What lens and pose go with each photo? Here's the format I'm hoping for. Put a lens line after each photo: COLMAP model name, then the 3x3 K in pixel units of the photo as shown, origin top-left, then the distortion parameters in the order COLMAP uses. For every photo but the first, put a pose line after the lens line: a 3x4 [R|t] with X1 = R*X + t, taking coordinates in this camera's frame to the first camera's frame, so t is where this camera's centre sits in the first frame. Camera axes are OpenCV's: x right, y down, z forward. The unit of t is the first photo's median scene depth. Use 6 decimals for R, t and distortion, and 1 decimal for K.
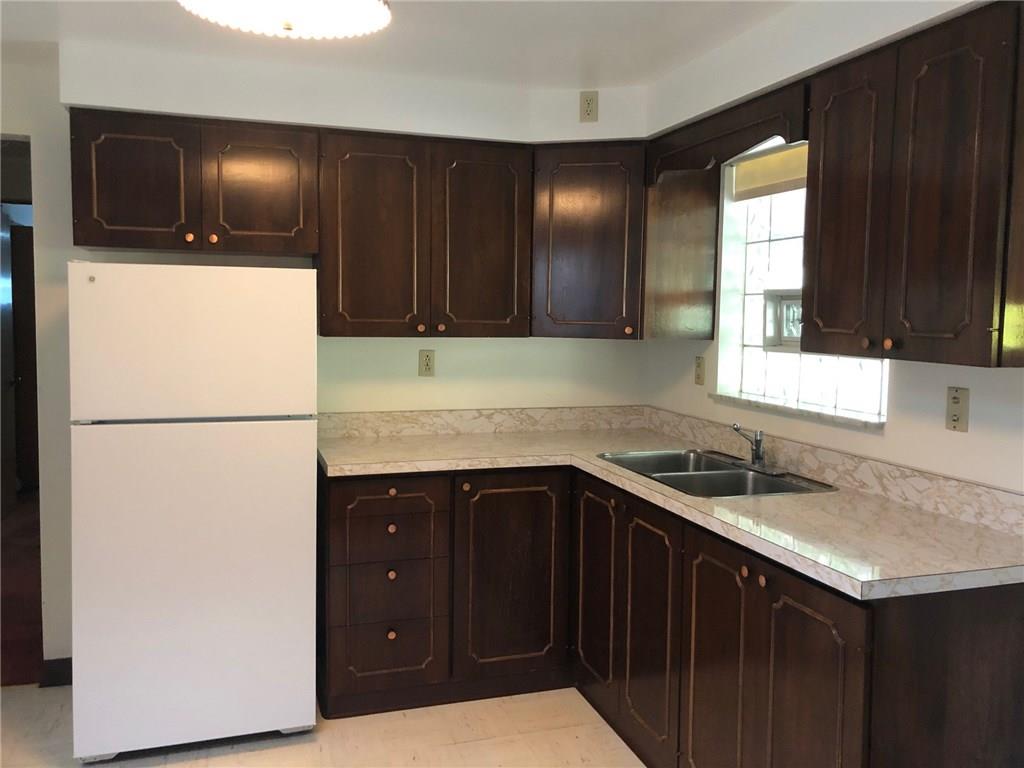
lens RADIAL K [[845.0, 0, 511.9], [0, 845.0, 382.1], [0, 0, 1]] dist [0.003930, 0.037989]
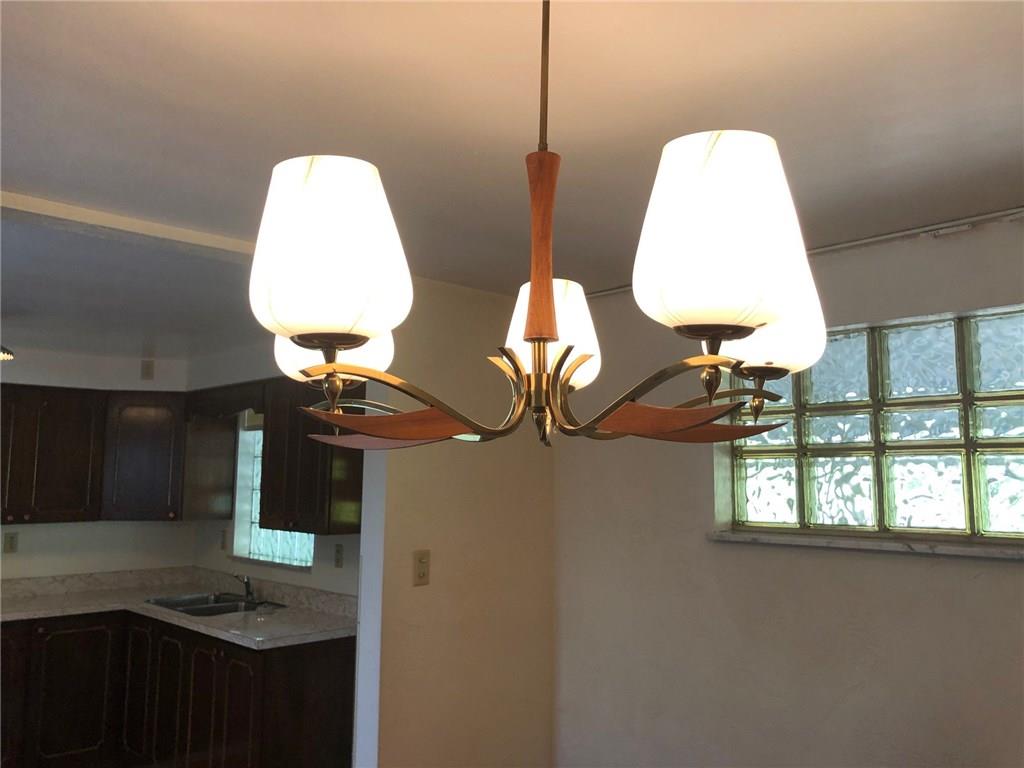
lens RADIAL K [[845.0, 0, 514.0], [0, 845.0, 387.1], [0, 0, 1]] dist [0.003930, 0.037989]
pose [[0.898888, 0.039647, 0.436382, 0.020617], [0.041875, 0.983567, -0.175618, 0.005429], [-0.436173, 0.176134, 0.882456, -0.689991]]
